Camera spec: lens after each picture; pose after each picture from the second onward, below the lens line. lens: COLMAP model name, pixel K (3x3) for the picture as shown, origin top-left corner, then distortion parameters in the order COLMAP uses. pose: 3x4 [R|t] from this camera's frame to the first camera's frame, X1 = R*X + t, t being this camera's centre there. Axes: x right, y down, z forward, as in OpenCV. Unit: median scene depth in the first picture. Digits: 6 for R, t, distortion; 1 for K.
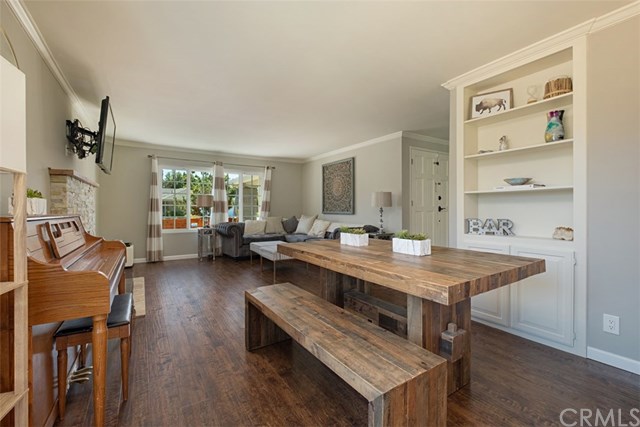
lens RADIAL K [[281.2, 0, 321.2], [0, 281.2, 210.3], [0, 0, 1]] dist [-0.003133, -0.000989]
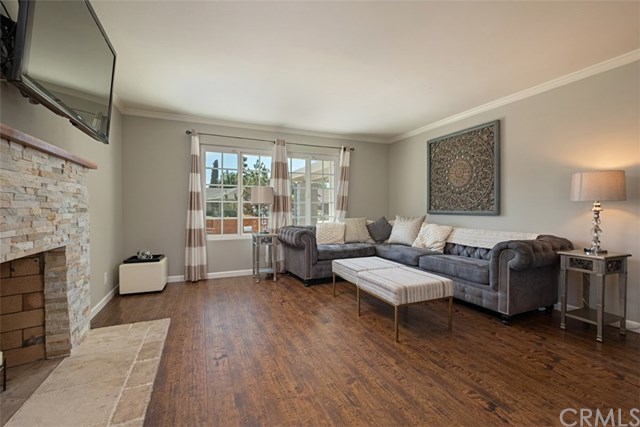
lens RADIAL K [[281.2, 0, 320.4], [0, 281.2, 213.5], [0, 0, 1]] dist [-0.003133, -0.000989]
pose [[0.985949, 0.002018, -0.167036, -0.149175], [0.000118, 0.999918, 0.012774, 0.002975], [0.167048, -0.012614, 0.985868, 0.325719]]
